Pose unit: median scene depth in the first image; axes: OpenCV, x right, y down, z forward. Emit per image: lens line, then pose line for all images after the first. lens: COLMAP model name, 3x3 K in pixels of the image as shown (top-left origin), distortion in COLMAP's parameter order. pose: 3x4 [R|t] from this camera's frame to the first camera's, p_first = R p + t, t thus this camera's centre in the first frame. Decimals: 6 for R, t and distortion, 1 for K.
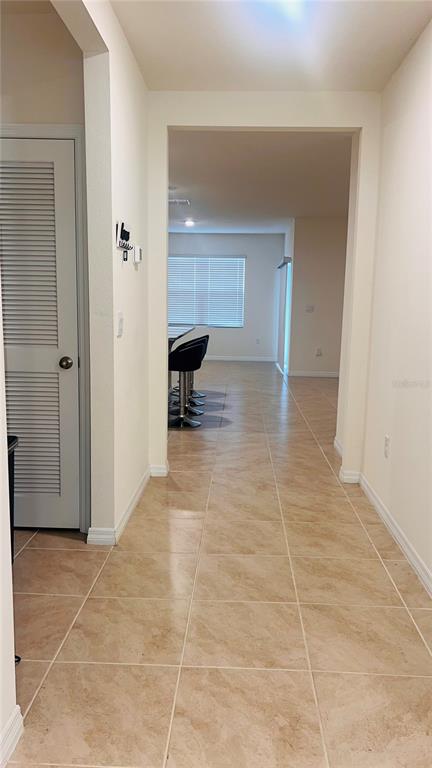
lens RADIAL K [[575.4, 0, 216.0], [0, 575.4, 384.0], [0, 0, 1]] dist [0.033449, -0.001965]
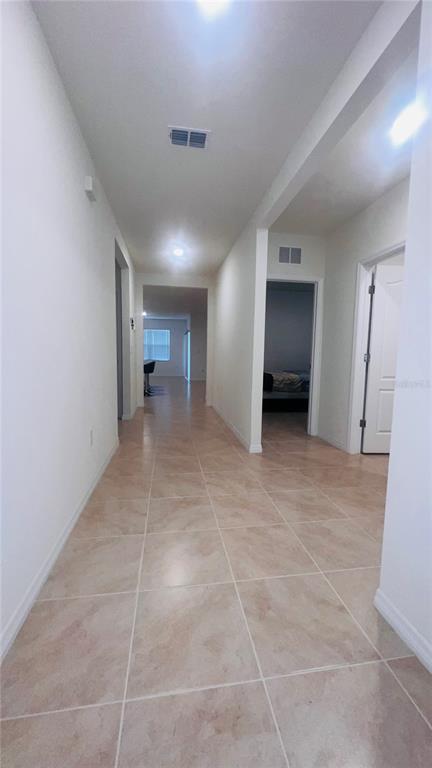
lens RADIAL K [[308.4, 0, 217.4], [0, 308.4, 383.3], [0, 0, 1]] dist [-0.000104, 0.000152]
pose [[0.979292, -0.018003, 0.201652, -0.024707], [0.026823, 0.998795, -0.041089, 0.080131], [-0.200669, 0.045647, 0.978595, -0.363218]]
